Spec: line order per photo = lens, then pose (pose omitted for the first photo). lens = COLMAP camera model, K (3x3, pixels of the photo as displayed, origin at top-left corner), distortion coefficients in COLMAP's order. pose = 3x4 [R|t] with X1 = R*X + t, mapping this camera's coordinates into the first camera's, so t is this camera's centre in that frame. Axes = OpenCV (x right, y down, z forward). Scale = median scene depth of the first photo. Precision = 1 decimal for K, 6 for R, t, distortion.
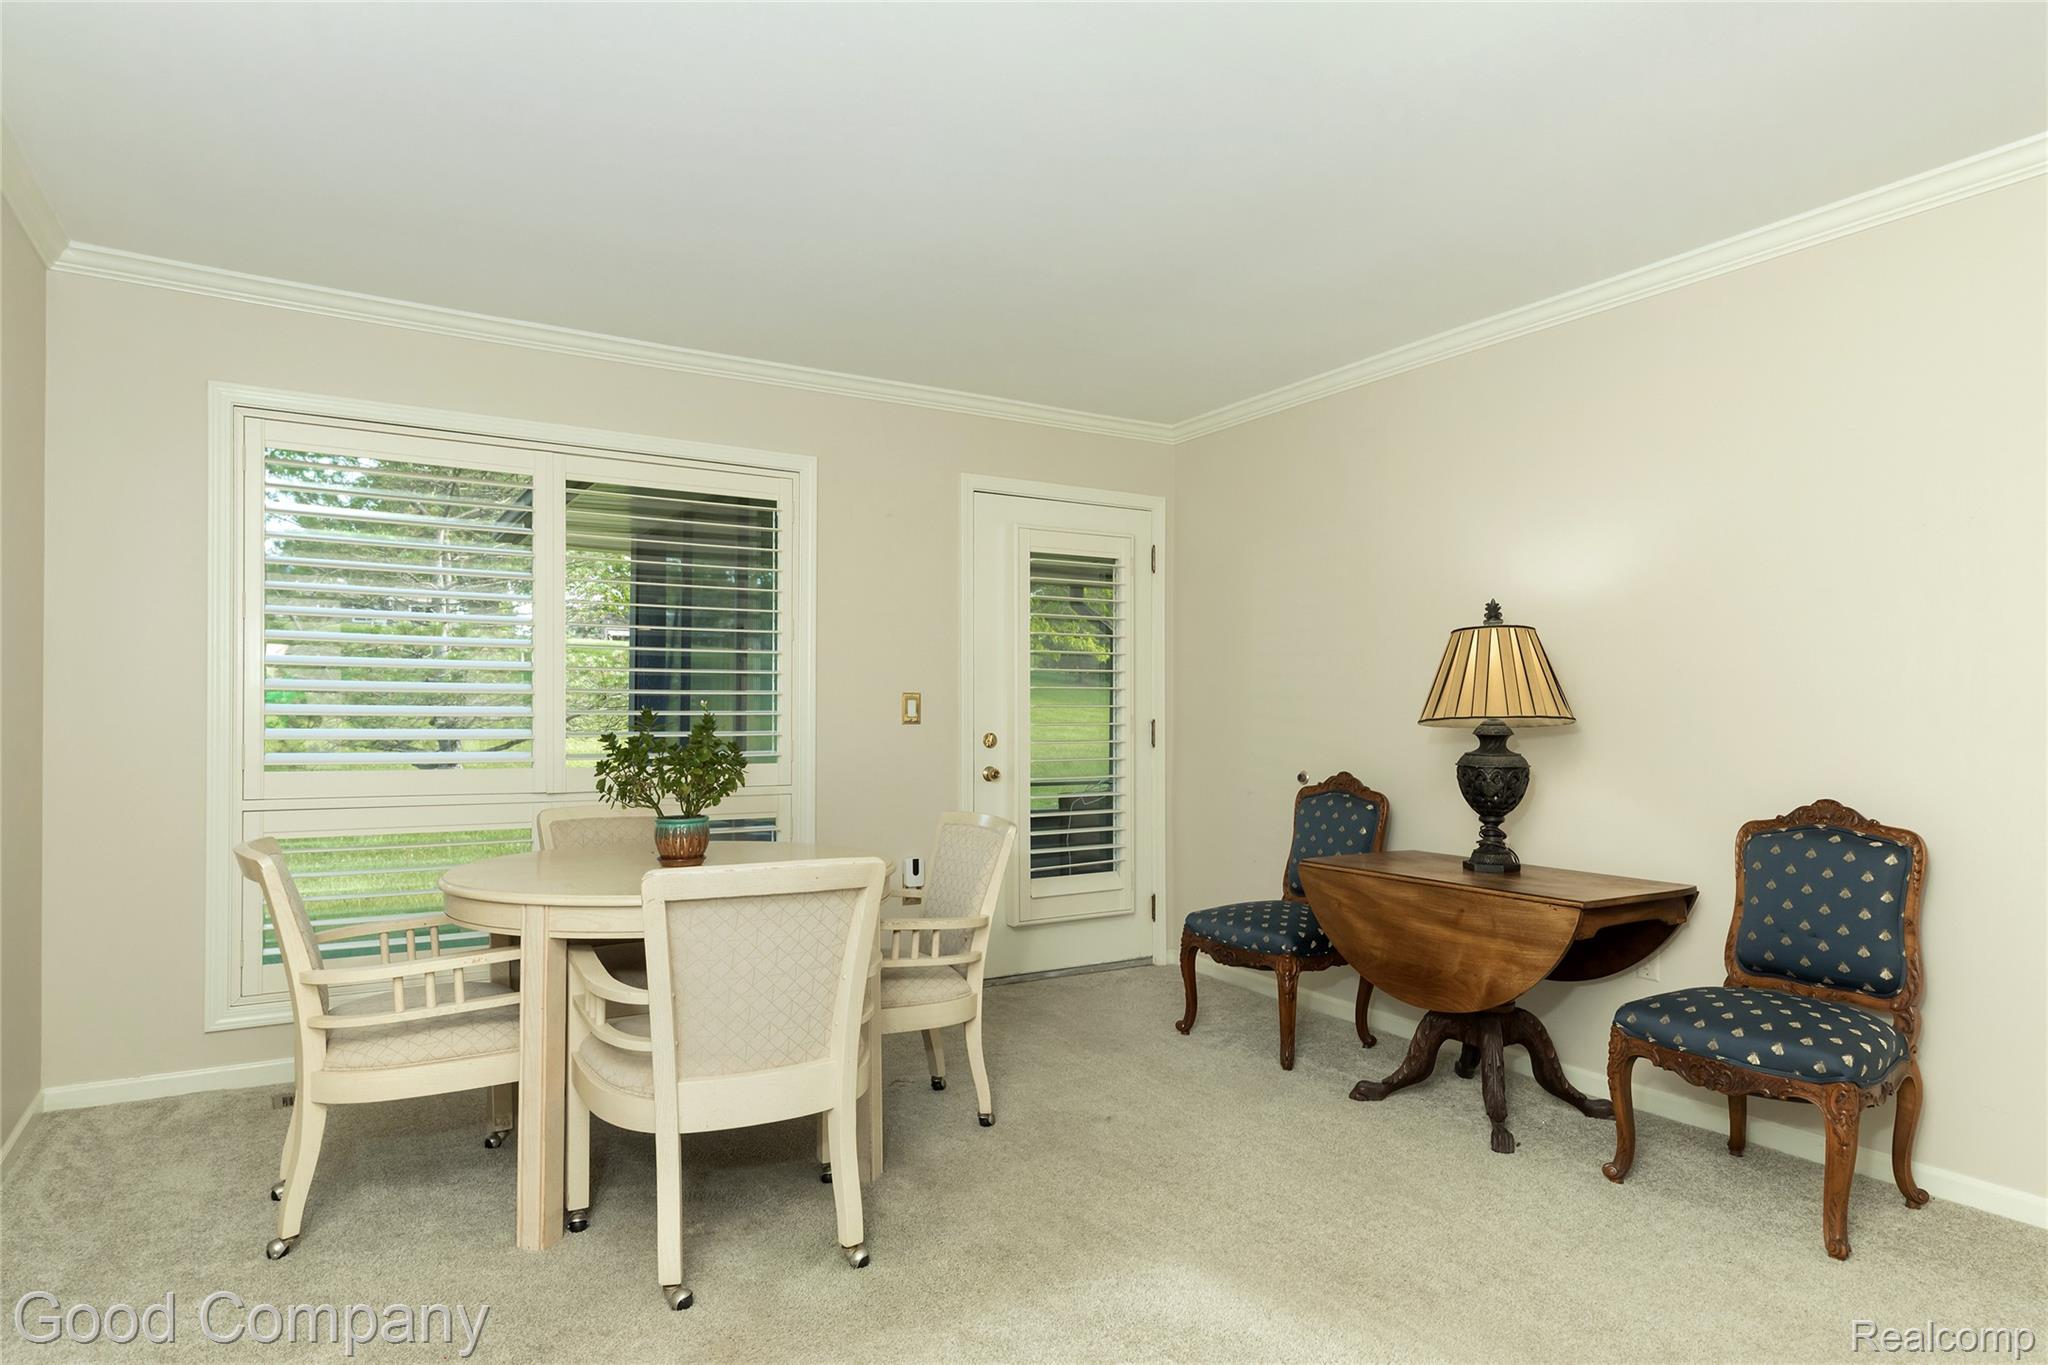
lens RADIAL K [[1199.3, 0, 1024.9], [0, 1199.3, 696.4], [0, 0, 1]] dist [0.001402, 0.000201]
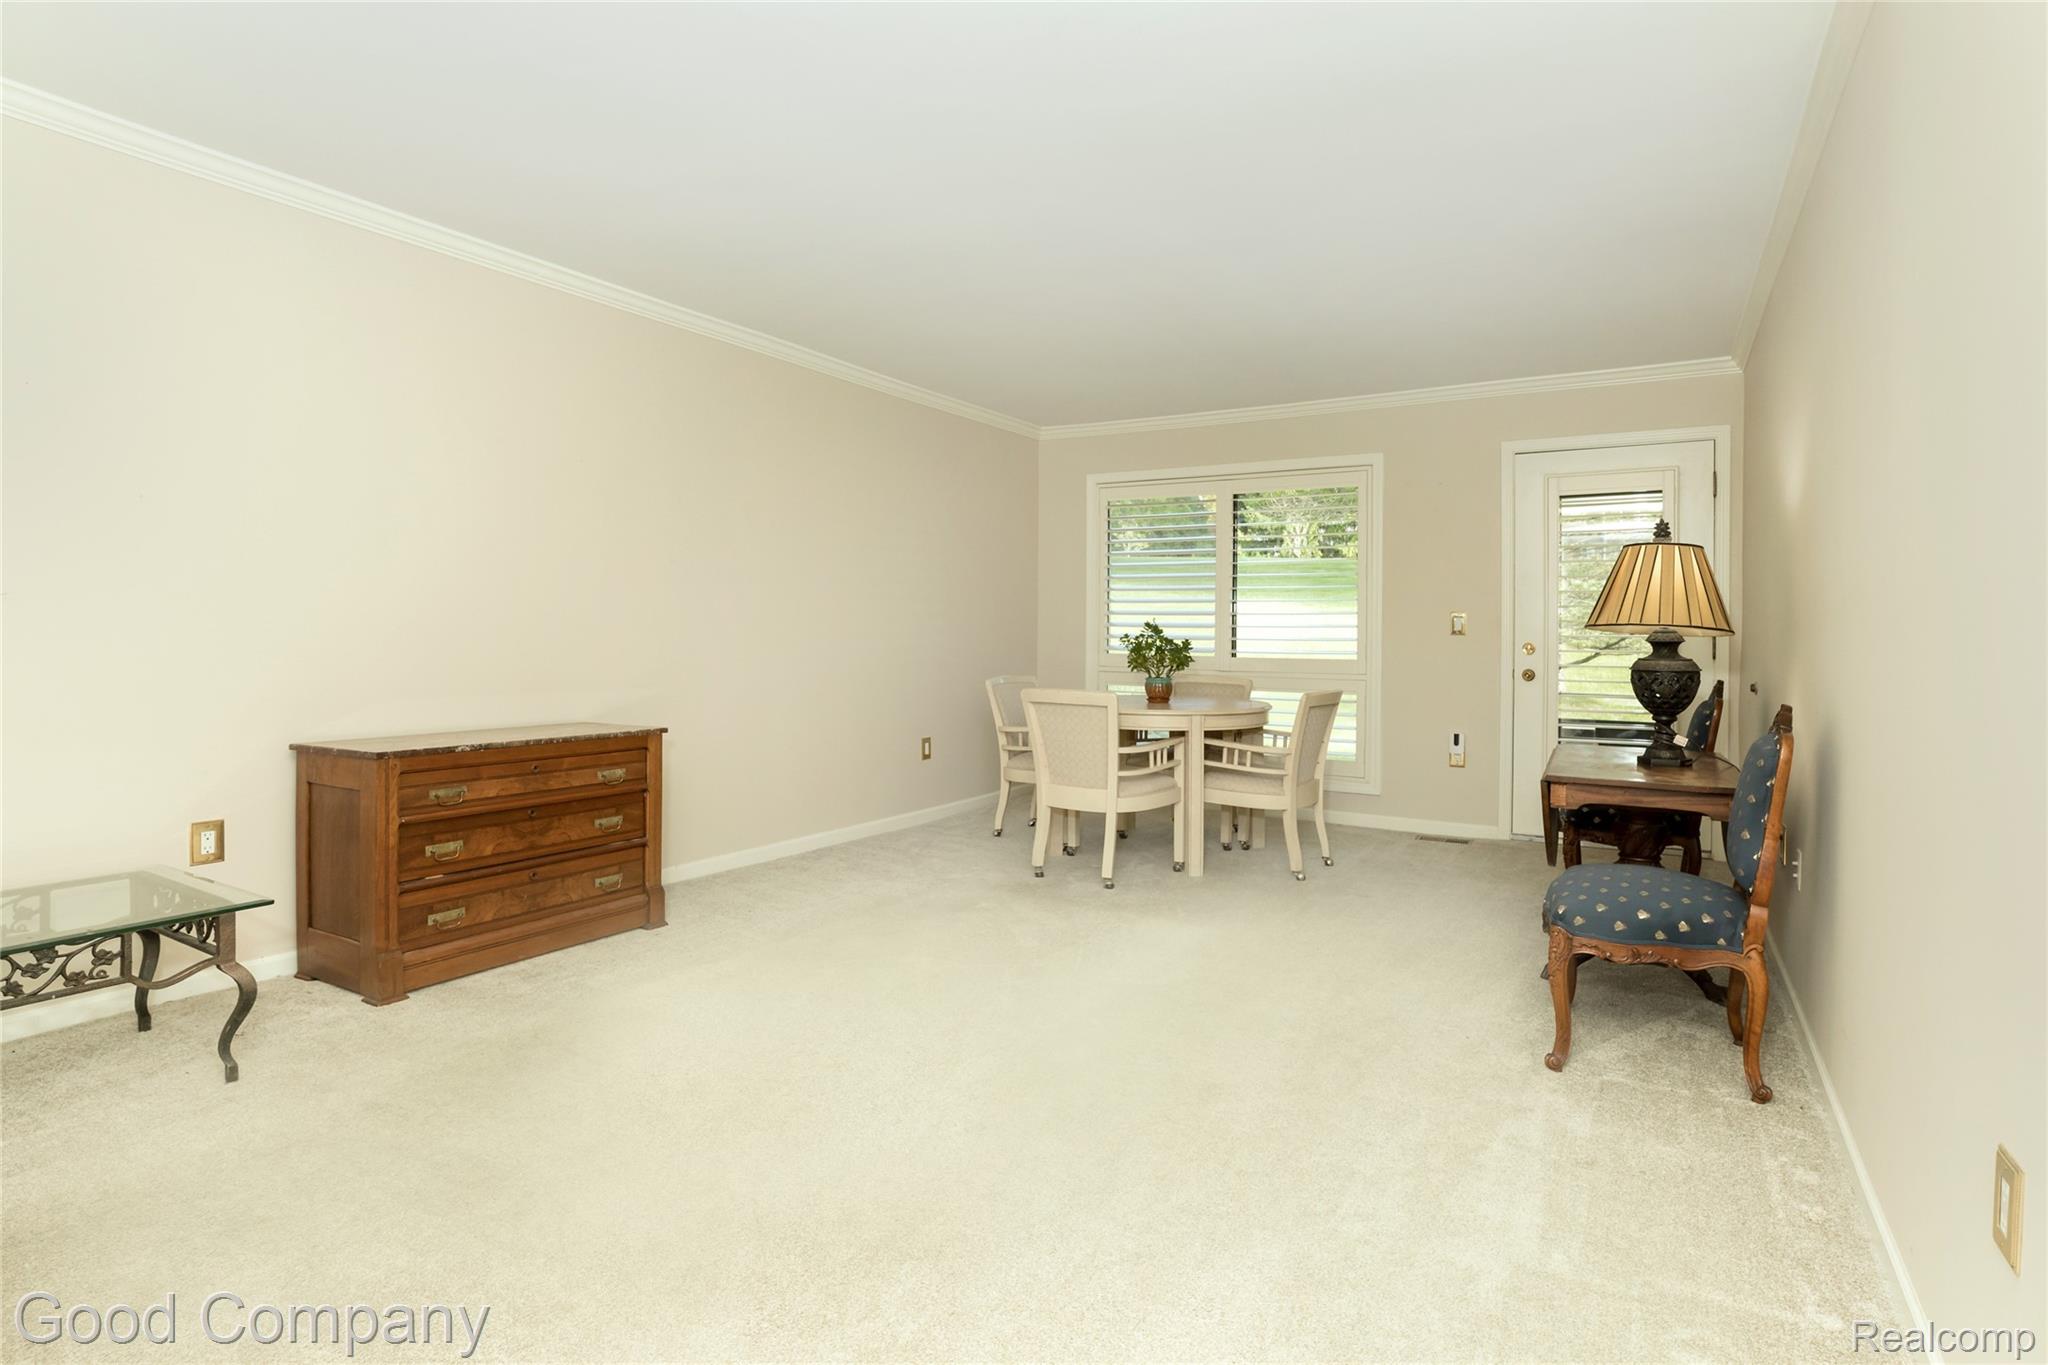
lens RADIAL K [[1002.0, 0, 1022.7], [0, 1002.0, 640.9], [0, 0, 1]] dist [-0.000920, -0.000111]
pose [[0.461886, 0.007917, -0.886904, 0.935365], [0.006902, 0.999898, 0.012520, 0.016035], [0.886912, -0.011904, 0.461785, 0.049518]]
